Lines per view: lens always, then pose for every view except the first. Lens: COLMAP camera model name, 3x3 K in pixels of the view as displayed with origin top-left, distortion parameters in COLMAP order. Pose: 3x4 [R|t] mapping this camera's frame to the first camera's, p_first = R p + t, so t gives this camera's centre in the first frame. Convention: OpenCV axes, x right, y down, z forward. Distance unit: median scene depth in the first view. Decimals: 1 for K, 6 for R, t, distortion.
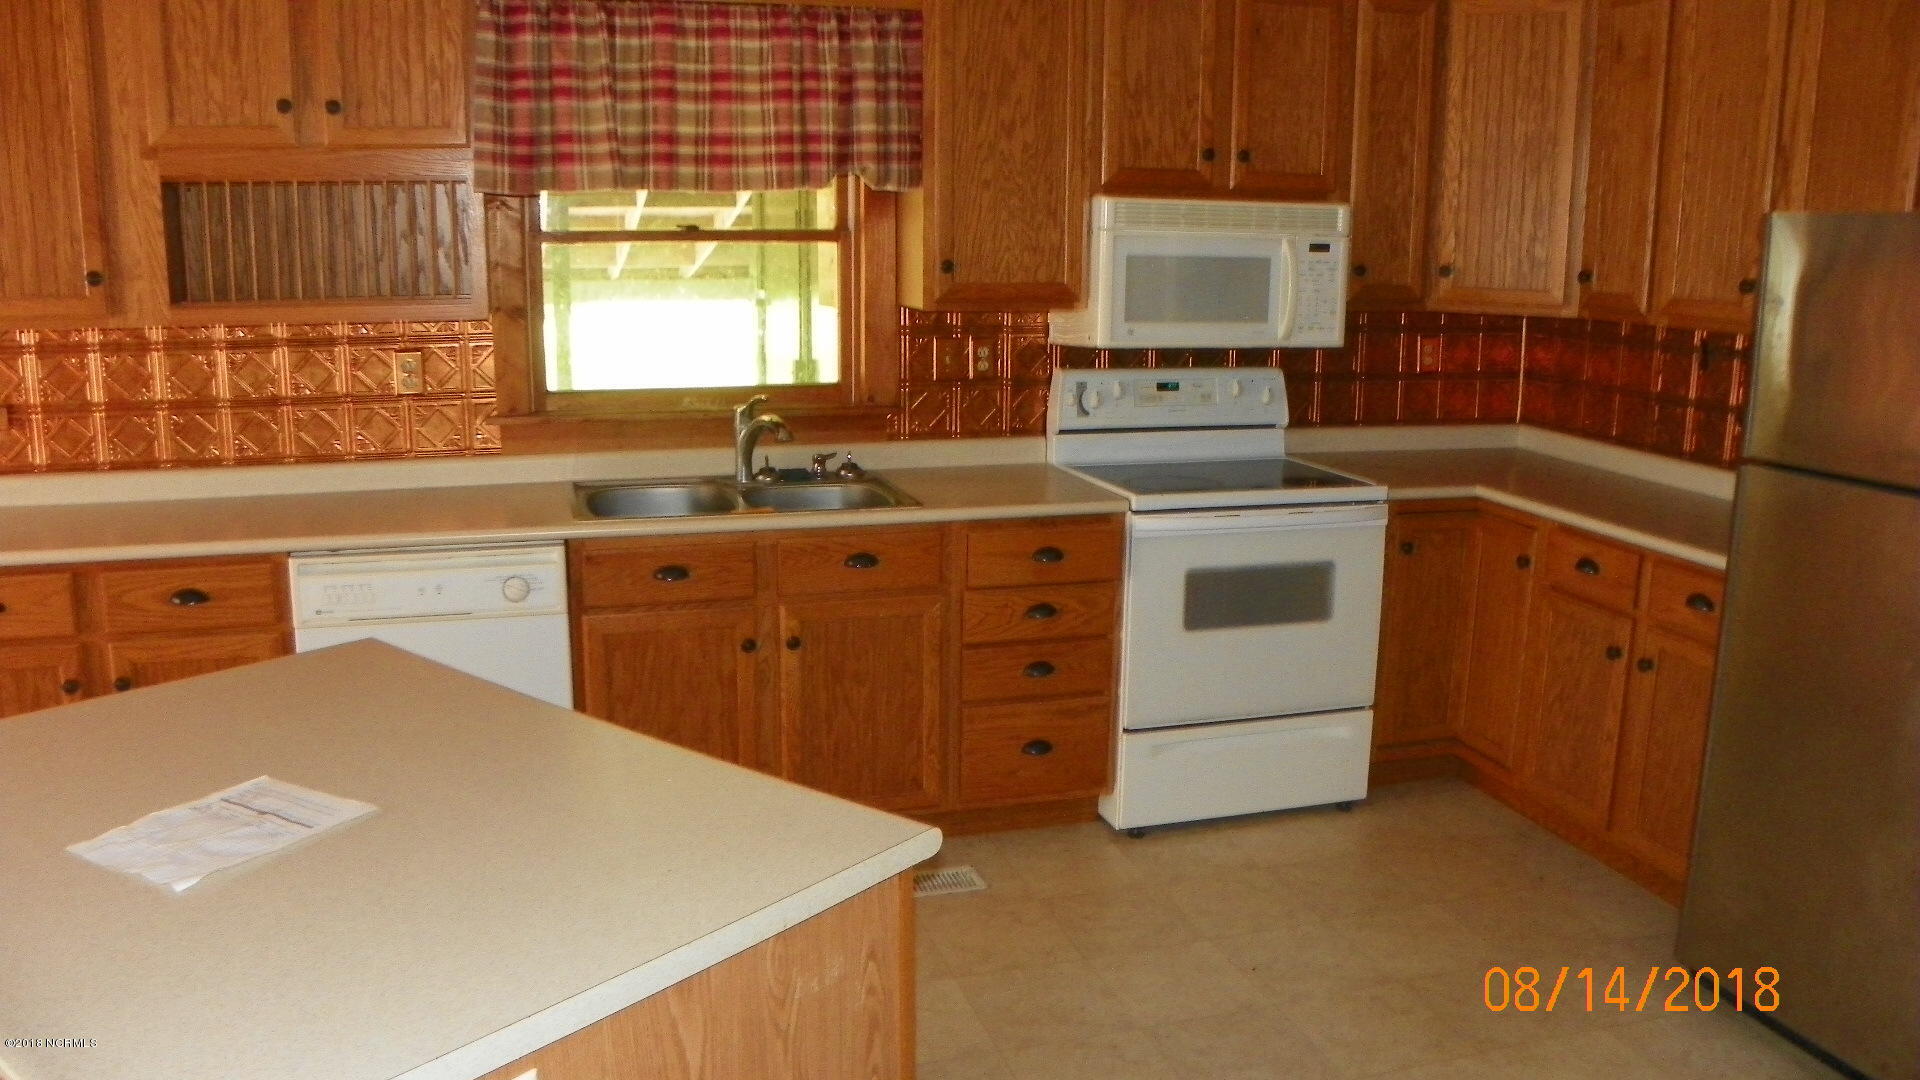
lens RADIAL K [[1480.0, 0, 960.0], [0, 1480.0, 540.0], [0, 0, 1]] dist [-0.168109, 0.140008]
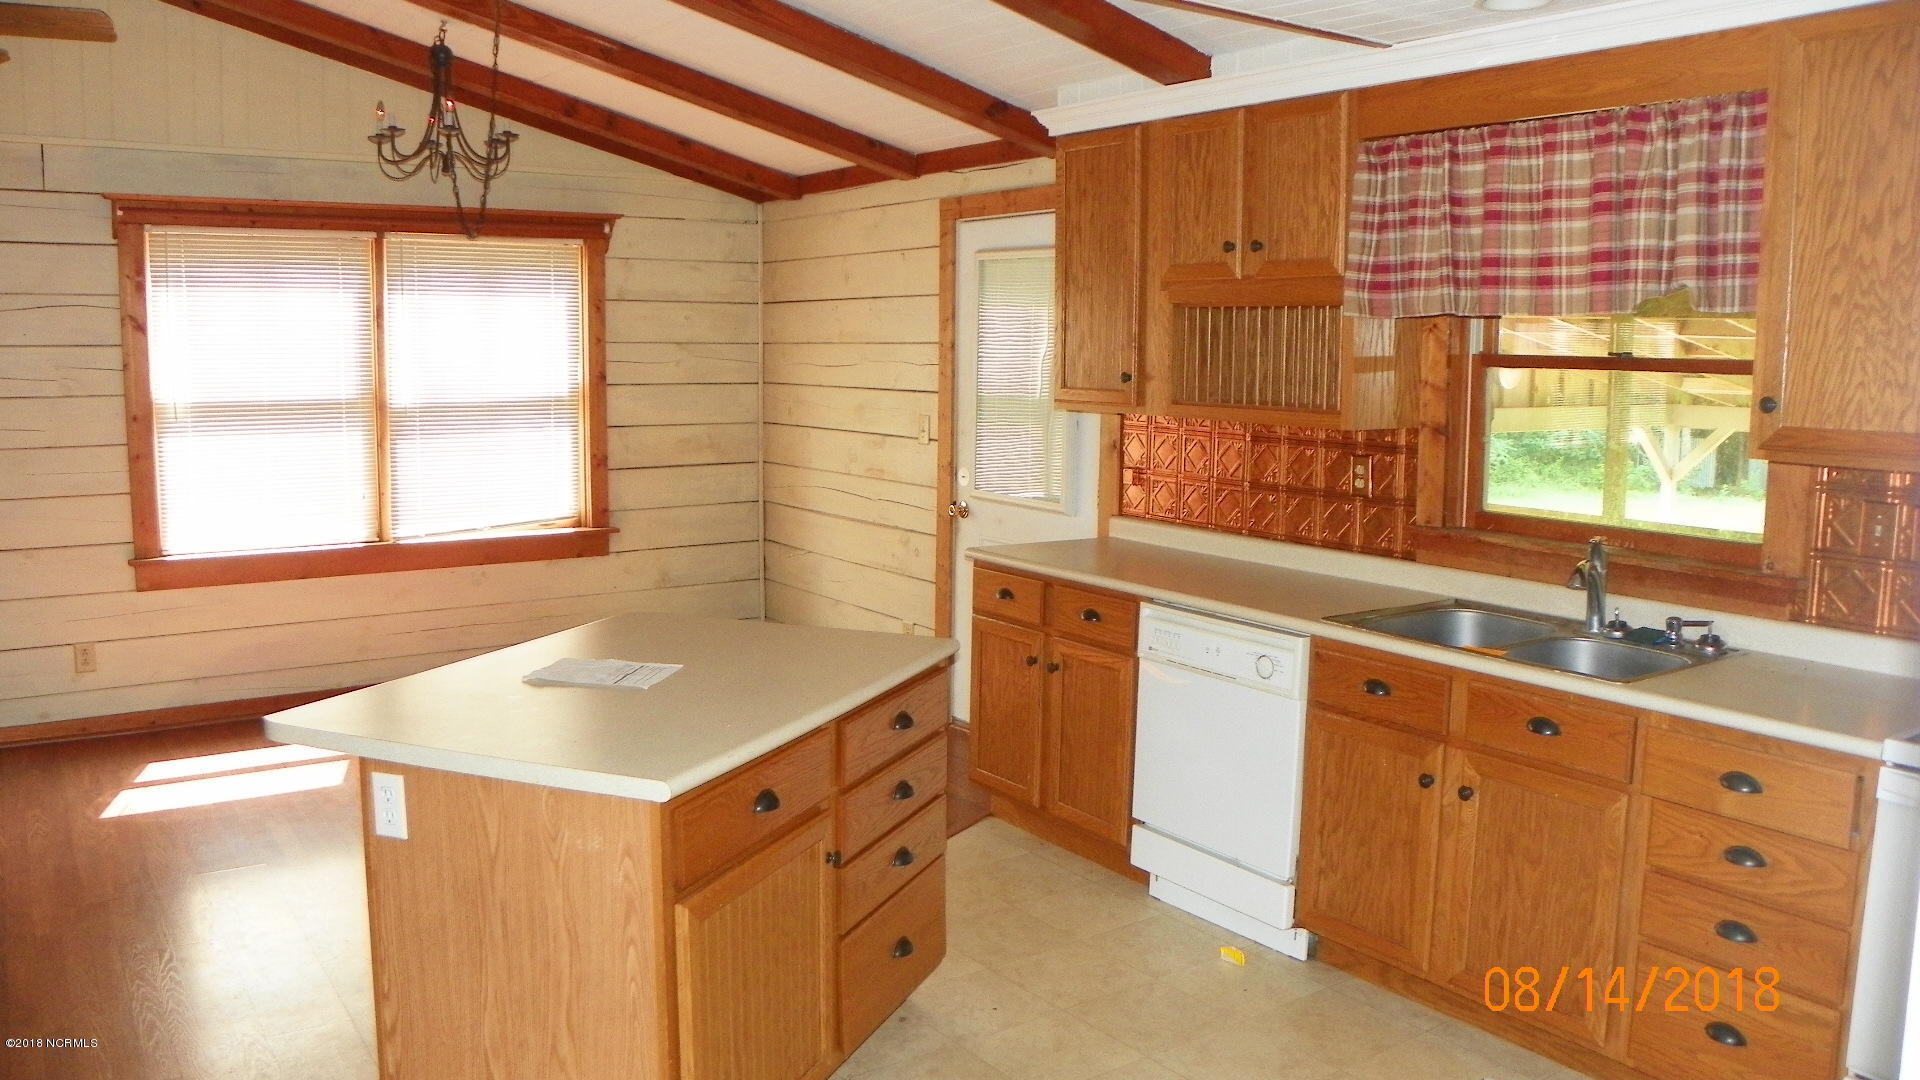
lens RADIAL K [[1480.0, 0, 960.0], [0, 1480.0, 540.0], [0, 0, 1]] dist [-0.168109, 0.140008]
pose [[0.293796, 0.119699, -0.948344, 0.593794], [-0.202035, 0.977490, 0.060787, -0.071954], [0.934273, 0.173740, 0.311366, 0.359780]]
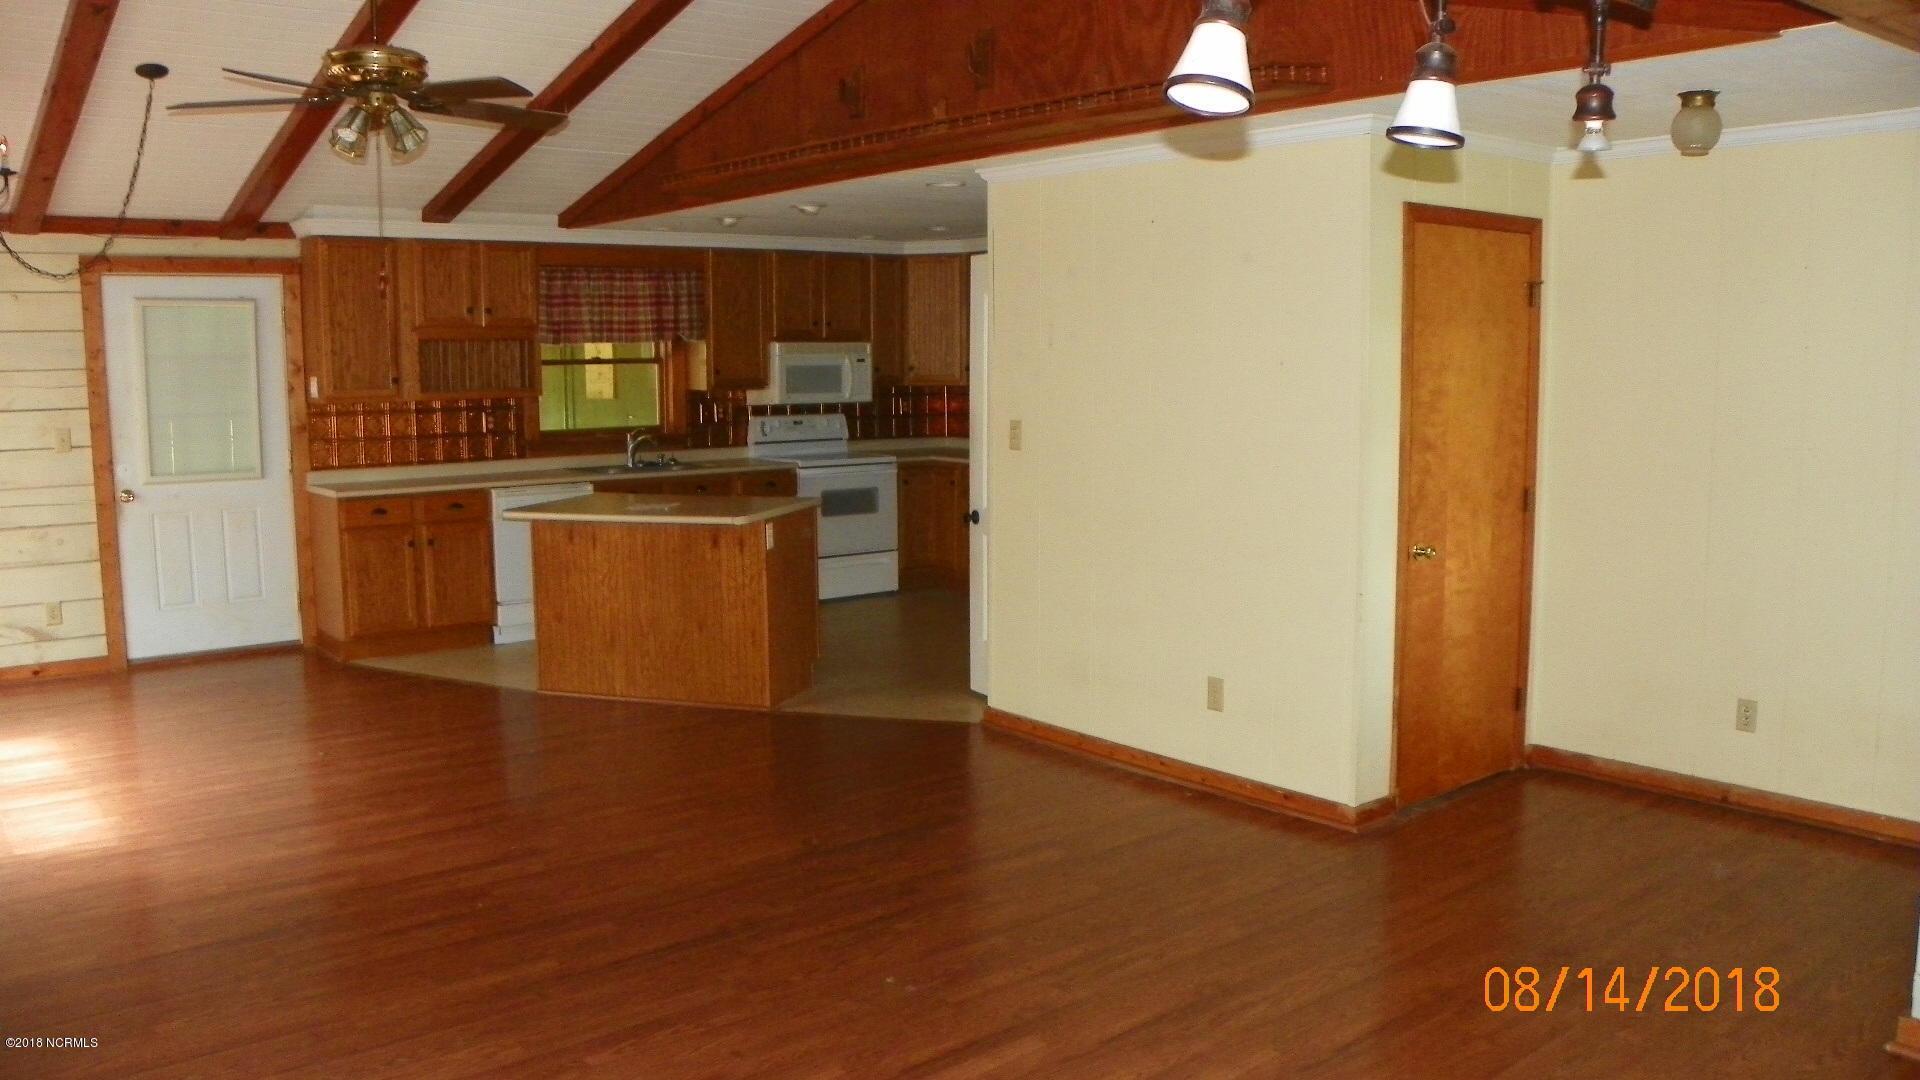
lens RADIAL K [[1480.0, 0, 960.0], [0, 1480.0, 540.0], [0, 0, 1]] dist [-0.168109, 0.140008]
pose [[0.930578, -0.060888, 0.360994, -0.521780], [0.089995, 0.993861, -0.064359, 0.278413], [-0.354859, 0.092379, 0.930345, -1.359734]]
